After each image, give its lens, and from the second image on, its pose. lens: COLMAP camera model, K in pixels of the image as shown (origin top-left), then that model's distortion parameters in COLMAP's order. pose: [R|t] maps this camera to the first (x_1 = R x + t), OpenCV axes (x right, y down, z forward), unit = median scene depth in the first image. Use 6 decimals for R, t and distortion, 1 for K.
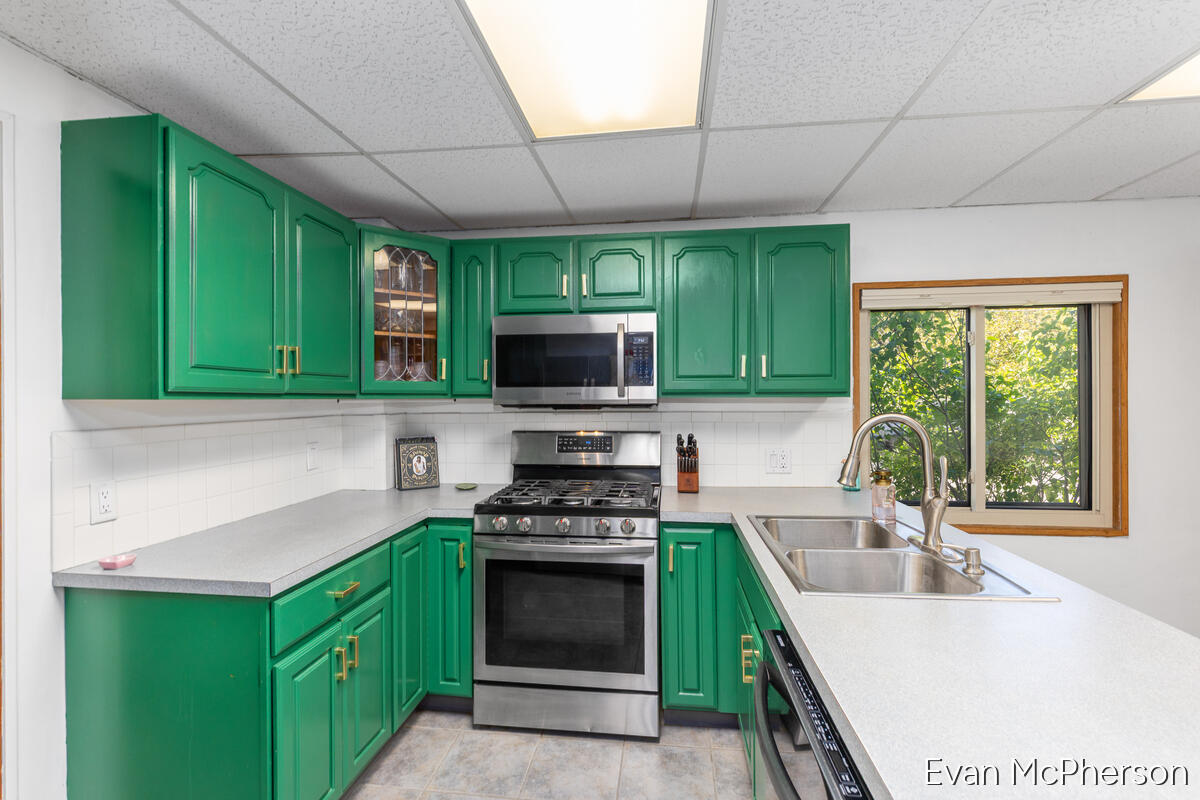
lens RADIAL K [[546.9, 0, 595.9], [0, 546.9, 406.2], [0, 0, 1]] dist [0.003649, -0.000373]
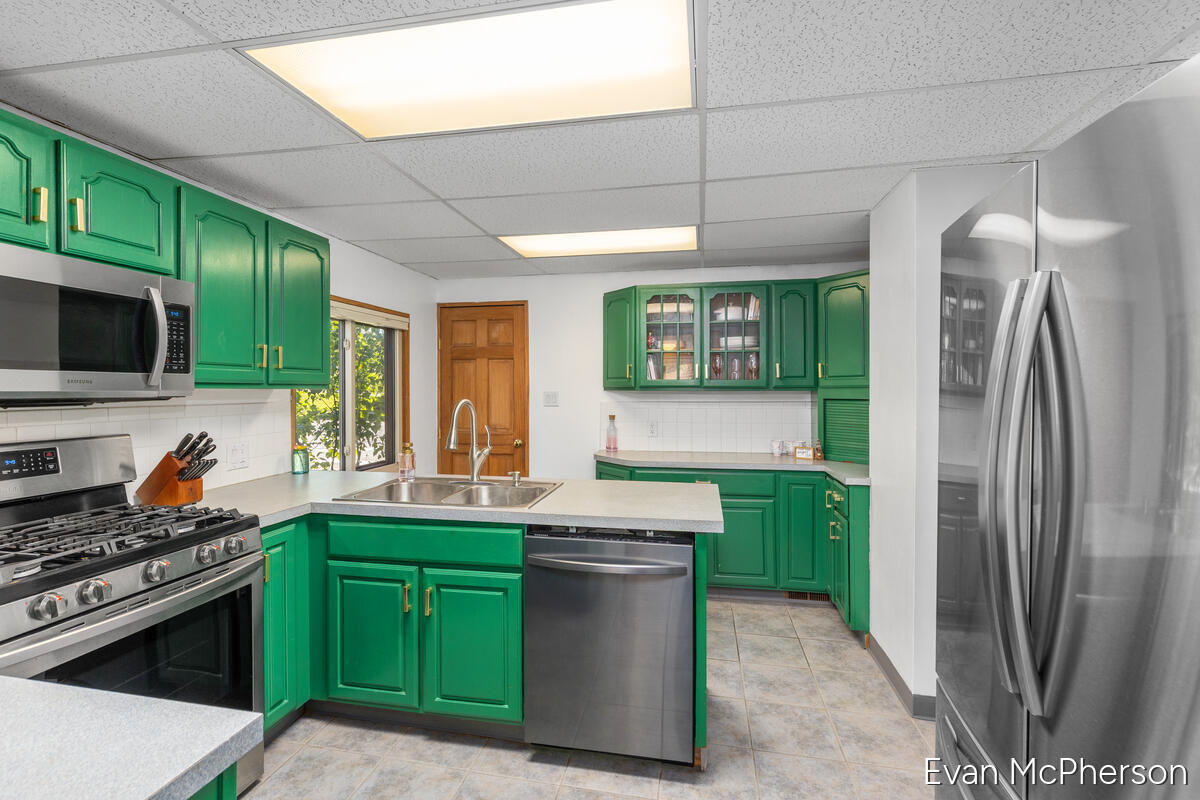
lens RADIAL K [[546.9, 0, 593.7], [0, 546.9, 392.8], [0, 0, 1]] dist [0.003649, -0.000373]
pose [[0.063674, -0.004122, 0.997962, -0.625044], [0.014052, 0.999896, 0.003233, -0.002995], [-0.997872, 0.013818, 0.063725, 0.348284]]
